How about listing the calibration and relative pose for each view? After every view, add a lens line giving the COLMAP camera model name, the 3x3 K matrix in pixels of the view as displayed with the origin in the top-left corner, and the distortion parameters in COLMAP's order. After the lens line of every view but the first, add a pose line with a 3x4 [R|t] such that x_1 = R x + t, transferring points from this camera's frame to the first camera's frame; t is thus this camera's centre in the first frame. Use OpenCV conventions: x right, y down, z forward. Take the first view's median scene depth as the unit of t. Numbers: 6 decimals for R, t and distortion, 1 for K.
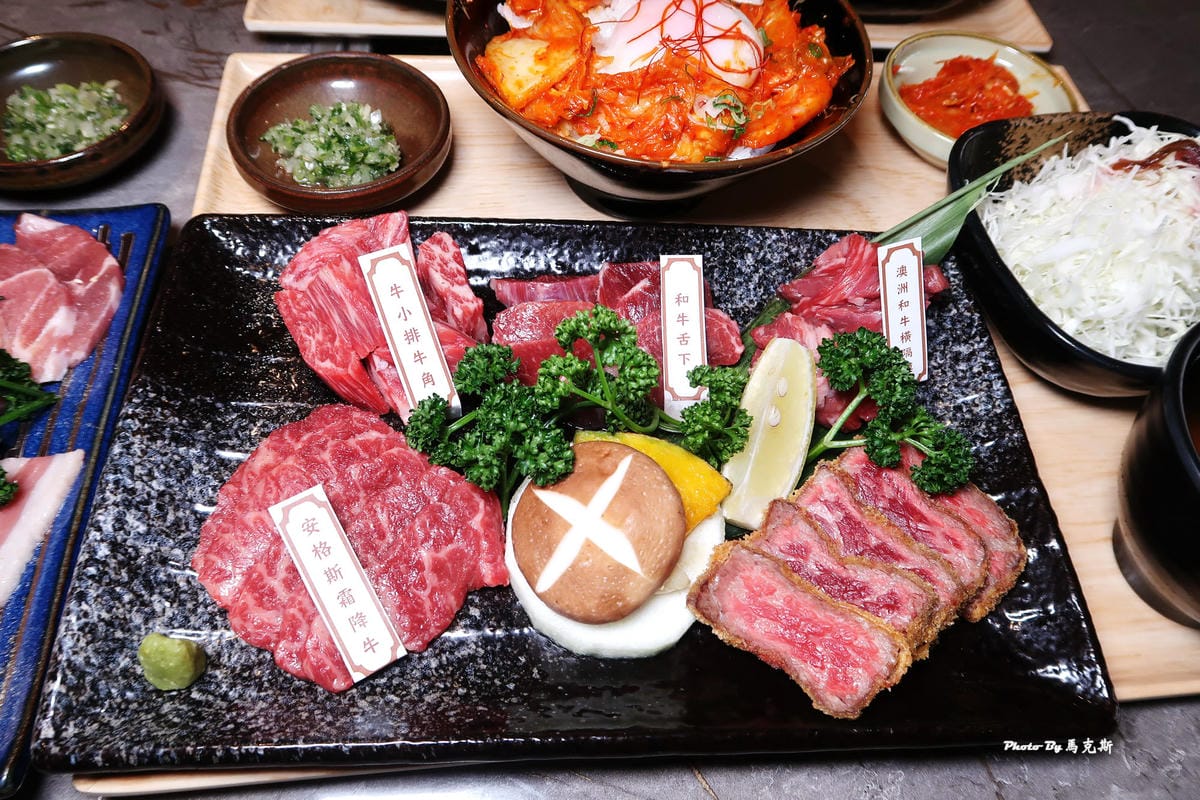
lens RADIAL K [[821.1, 0, 598.2], [0, 821.1, 401.0], [0, 0, 1]] dist [-0.013390, -0.002005]
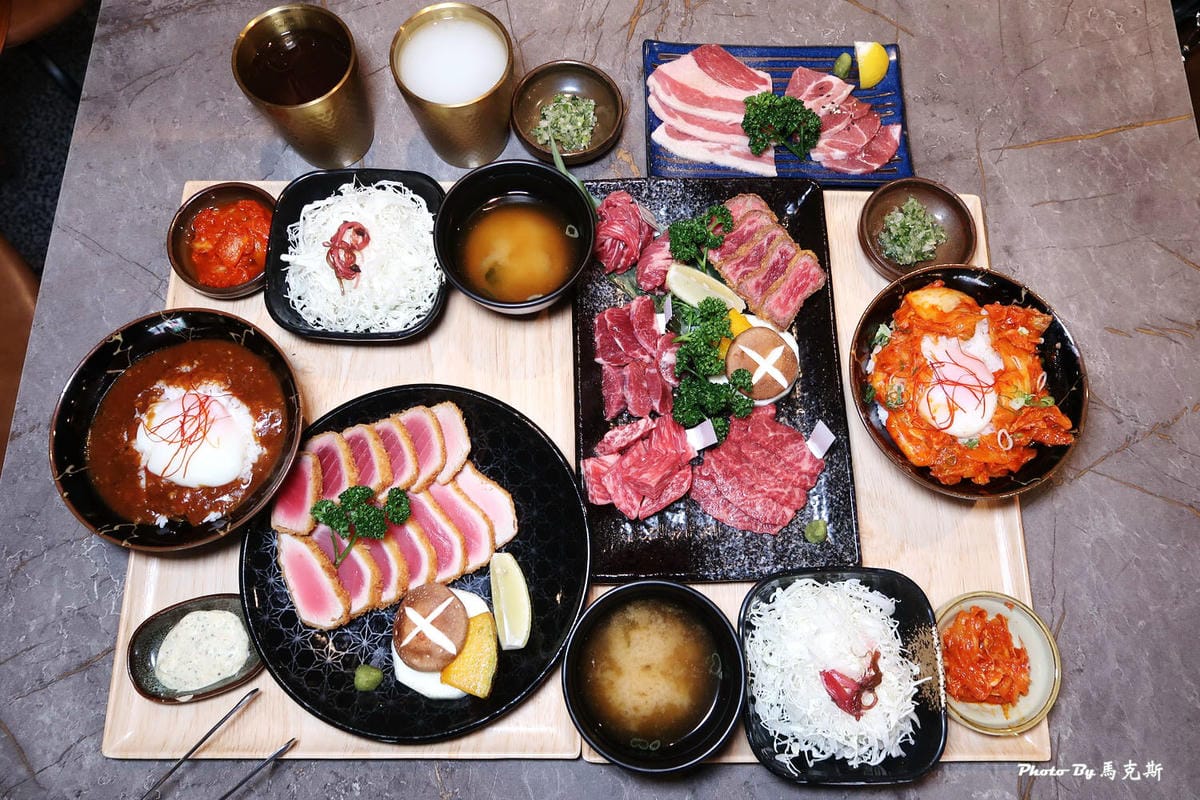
lens RADIAL K [[821.1, 0, 597.4], [0, 821.1, 405.5], [0, 0, 1]] dist [-0.013390, -0.002005]
pose [[0.016524, -0.986521, 0.162796, -0.516322], [0.826642, 0.105074, 0.552831, -1.541387], [-0.562486, 0.125439, 0.817236, -0.671609]]
